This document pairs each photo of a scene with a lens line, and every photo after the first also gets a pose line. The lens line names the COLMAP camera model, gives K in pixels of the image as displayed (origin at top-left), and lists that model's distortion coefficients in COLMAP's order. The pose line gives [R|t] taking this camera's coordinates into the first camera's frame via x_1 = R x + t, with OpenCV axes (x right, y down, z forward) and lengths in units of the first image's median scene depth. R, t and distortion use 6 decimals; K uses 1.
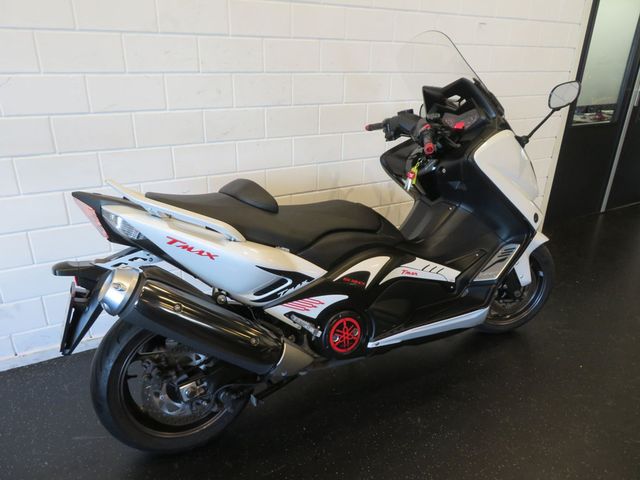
lens RADIAL K [[455.1, 0, 322.0], [0, 455.1, 242.2], [0, 0, 1]] dist [-0.004945, 0.009844]
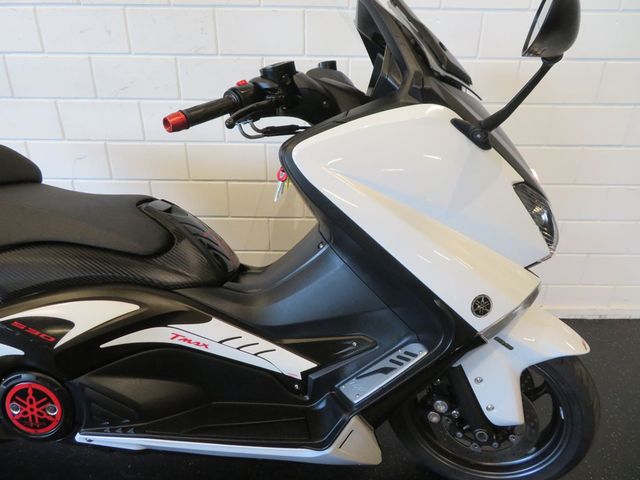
lens RADIAL K [[455.1, 0, 321.4], [0, 455.1, 240.1], [0, 0, 1]] dist [-0.004945, 0.009844]
pose [[0.859299, 0.205591, -0.468335, 0.587918], [-0.188892, 0.978487, 0.082961, -0.138466], [0.475316, 0.017177, 0.879647, 0.581905]]
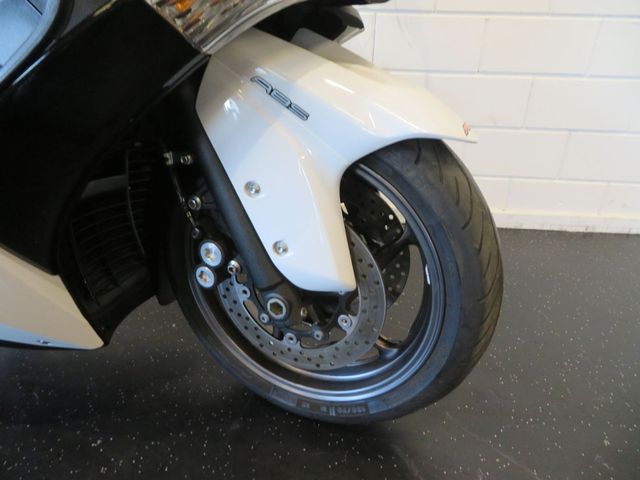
lens RADIAL K [[455.1, 0, 320.5], [0, 455.1, 239.8], [0, 0, 1]] dist [-0.004945, 0.009844]
pose [[0.818402, 0.253689, -0.515617, 0.731181], [-0.221235, 0.967211, 0.124727, 0.037983], [0.530353, 0.011996, 0.847692, 0.972716]]
